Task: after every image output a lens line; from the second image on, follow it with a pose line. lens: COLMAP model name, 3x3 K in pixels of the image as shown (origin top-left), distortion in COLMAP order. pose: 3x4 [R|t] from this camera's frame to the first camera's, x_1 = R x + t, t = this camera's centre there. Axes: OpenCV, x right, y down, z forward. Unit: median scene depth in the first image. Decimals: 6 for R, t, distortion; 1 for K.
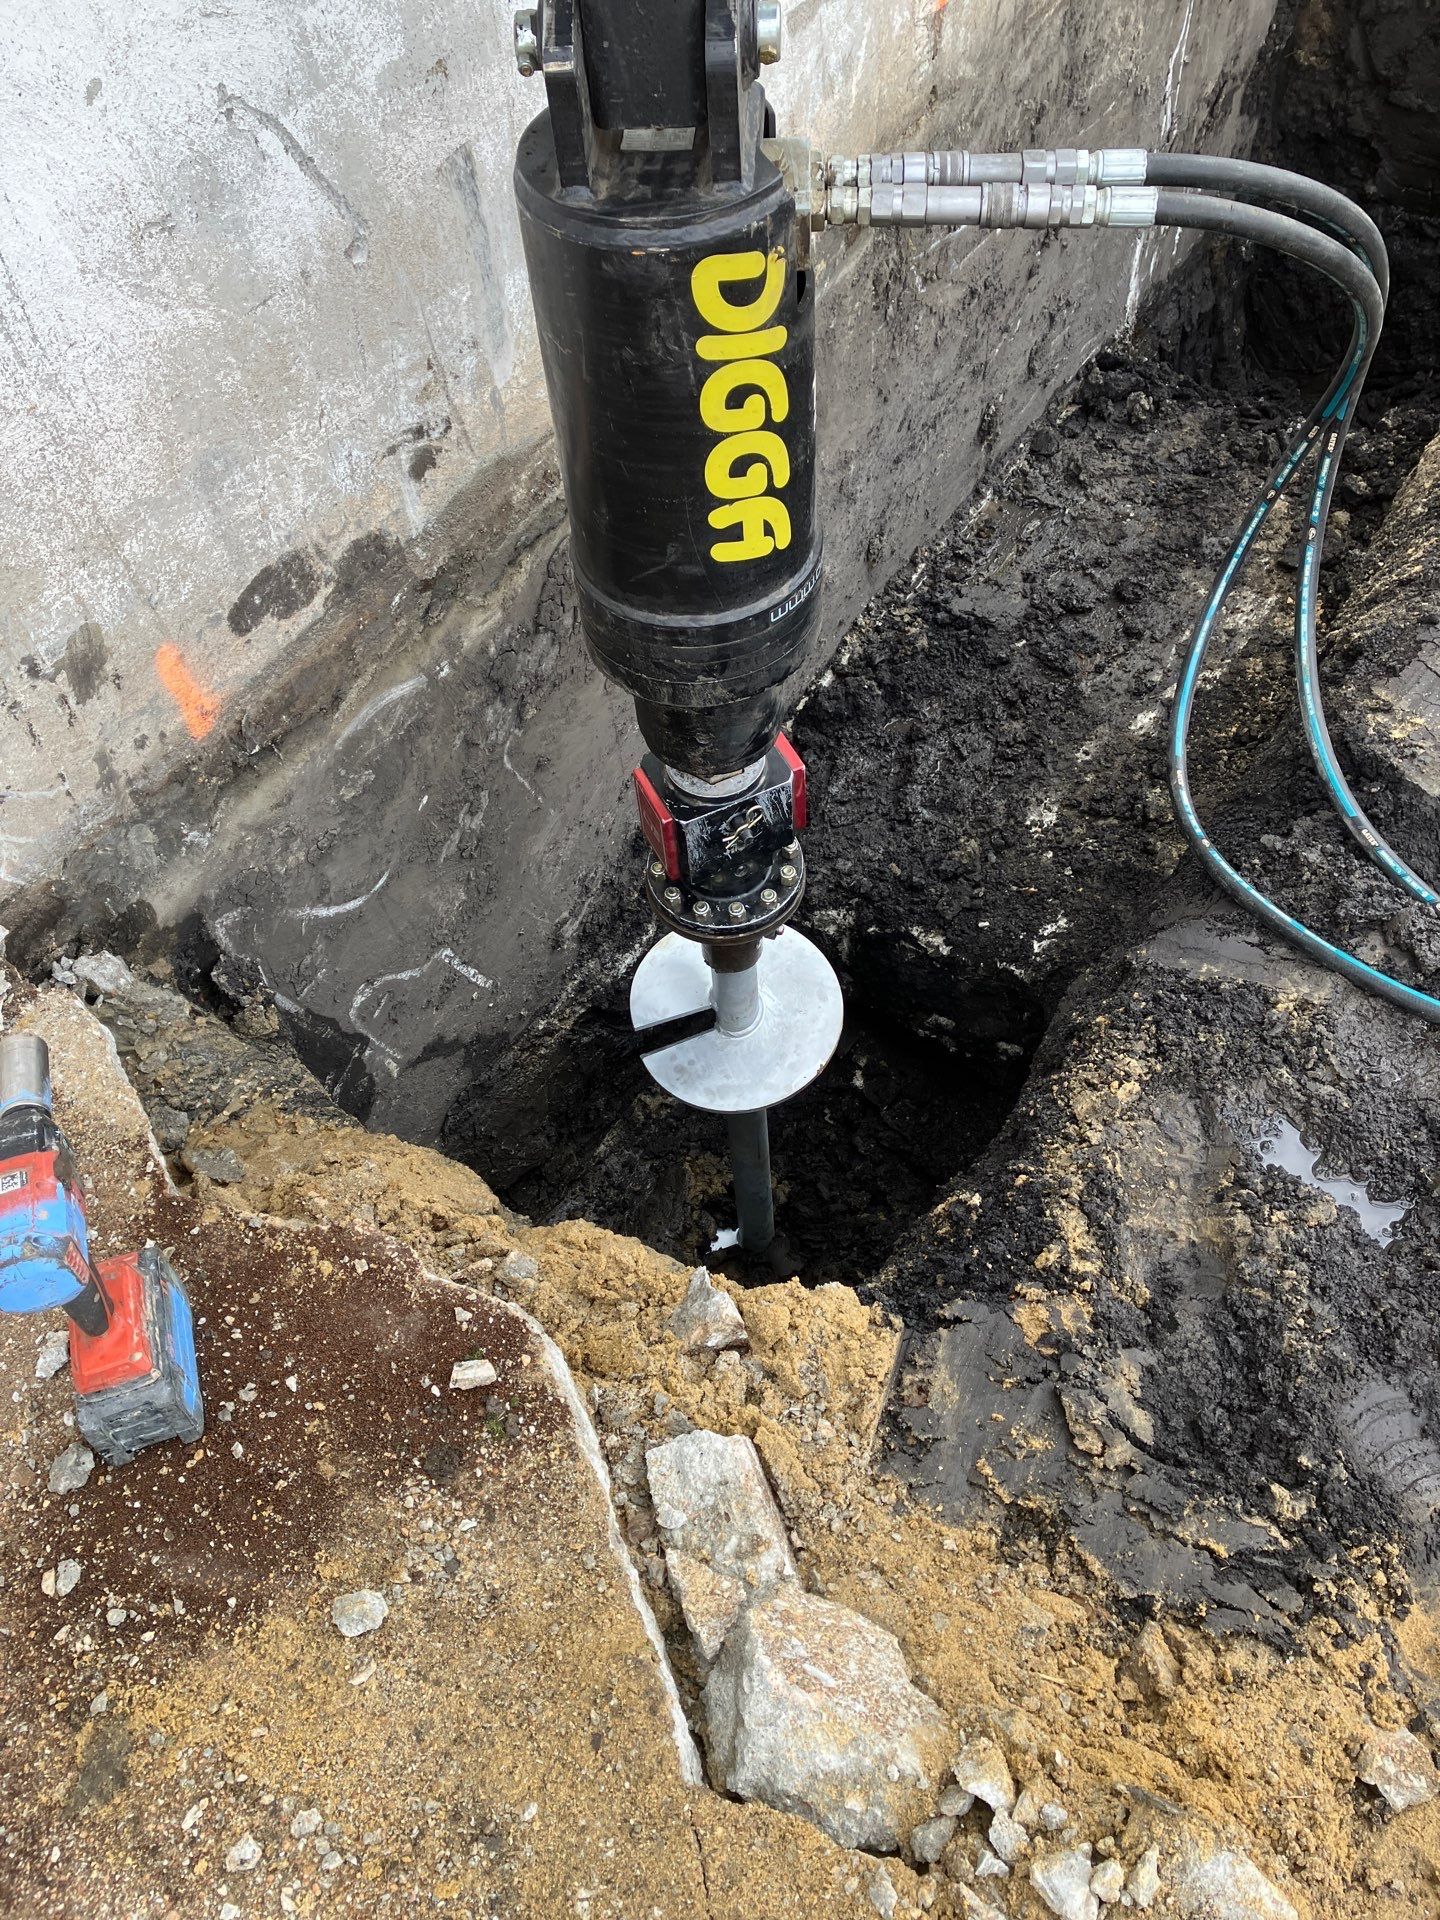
lens RADIAL K [[1546.2, 0, 733.0], [0, 1546.2, 932.5], [0, 0, 1]] dist [0.012718, 0.010428]
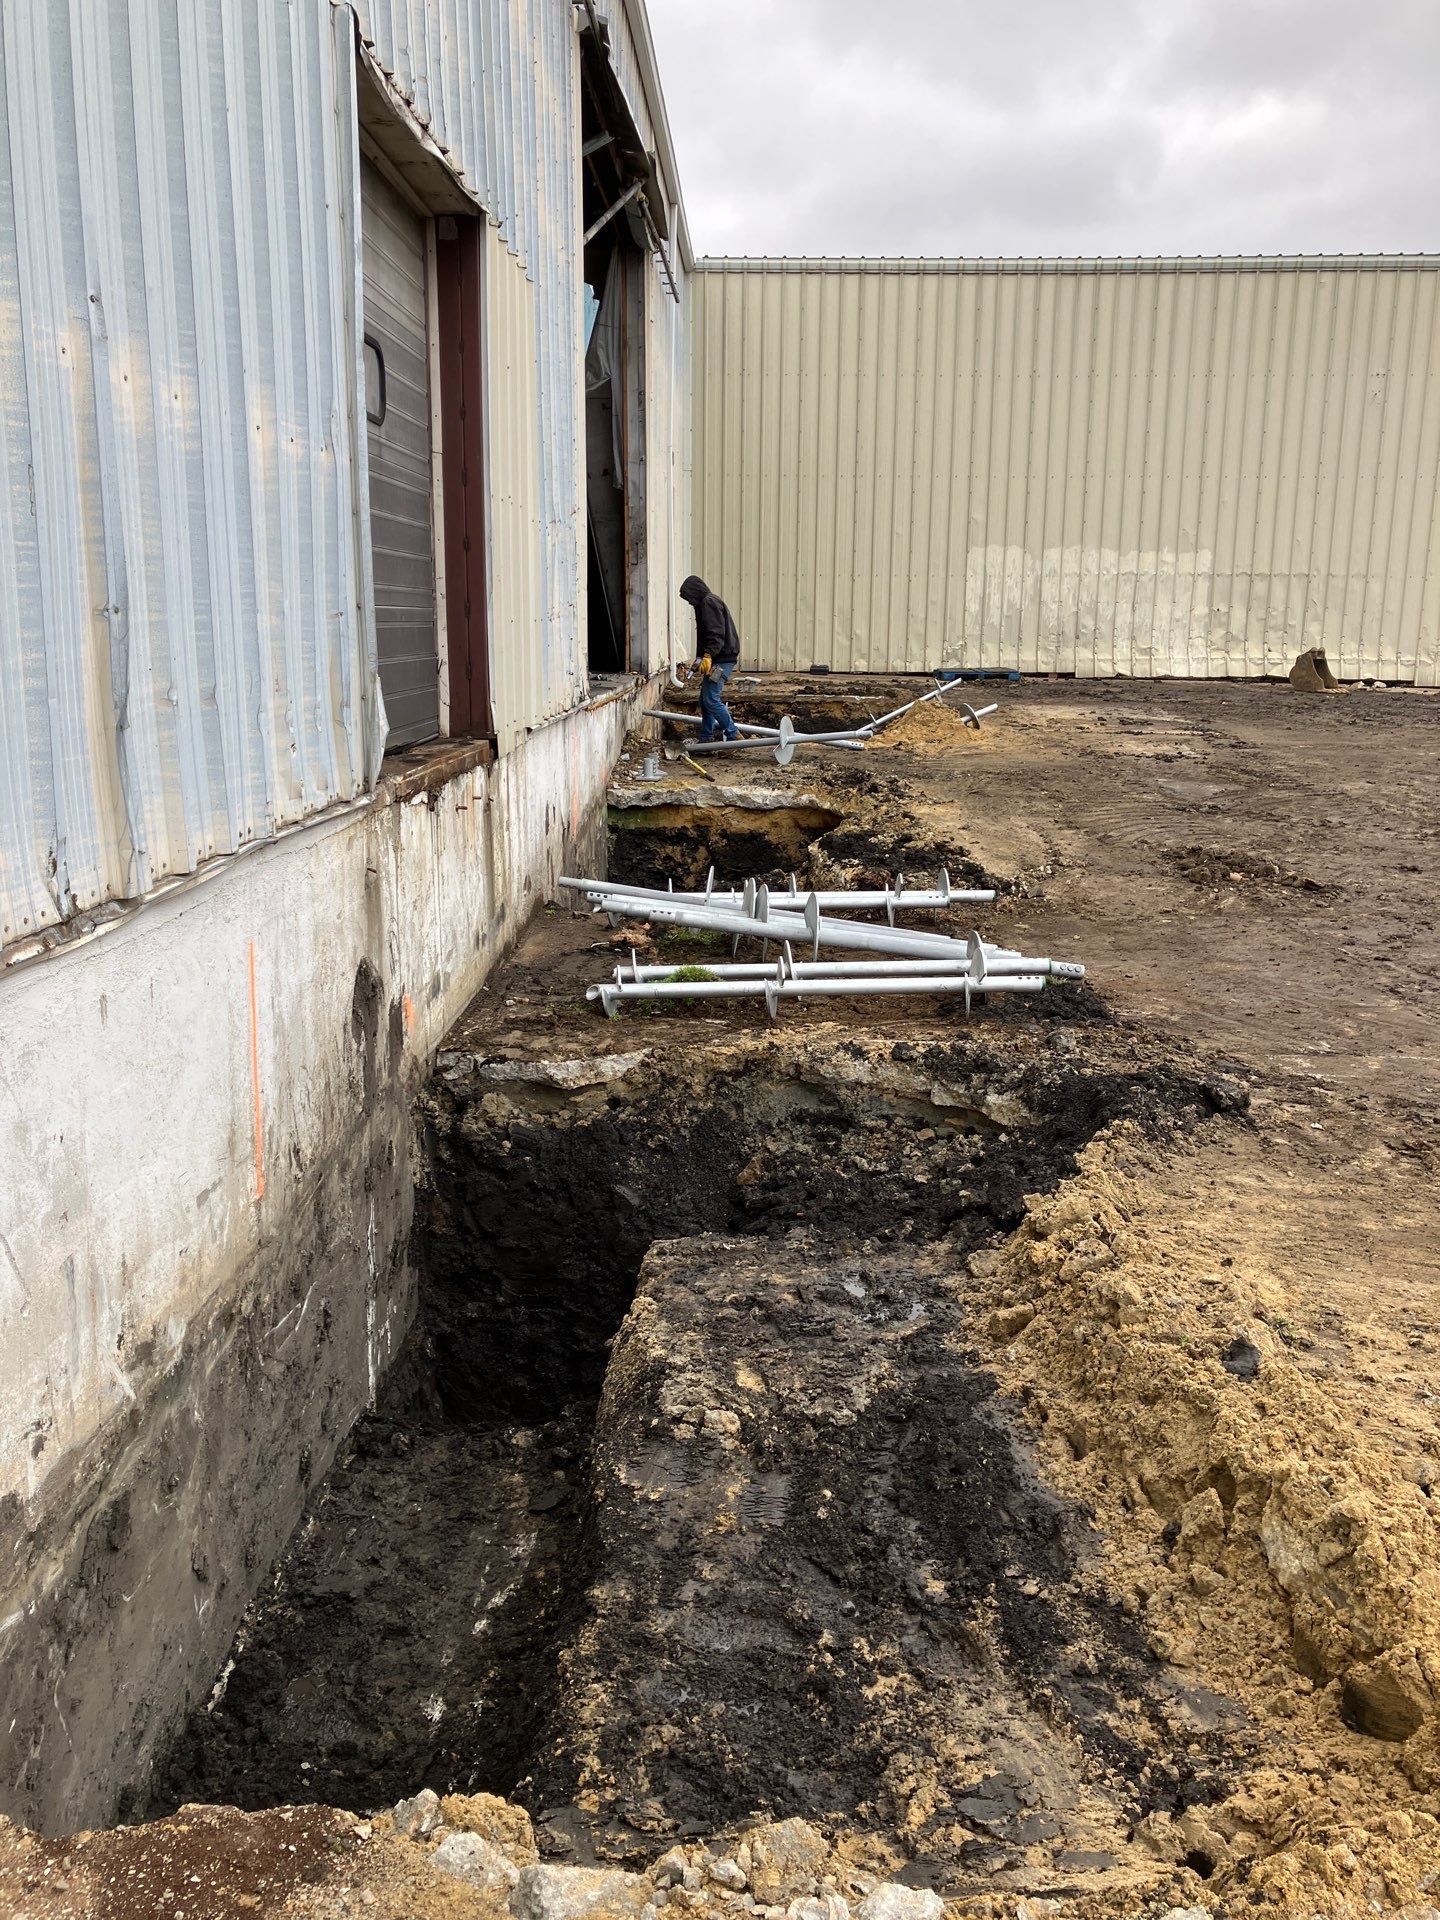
lens RADIAL K [[1546.2, 0, 733.0], [0, 1546.2, 932.5], [0, 0, 1]] dist [0.012718, 0.010428]
pose [[0.842920, -0.009458, 0.537956, -0.265271], [0.377825, 0.722248, -0.579315, 0.286519], [-0.383058, 0.691570, 0.612370, -0.330536]]
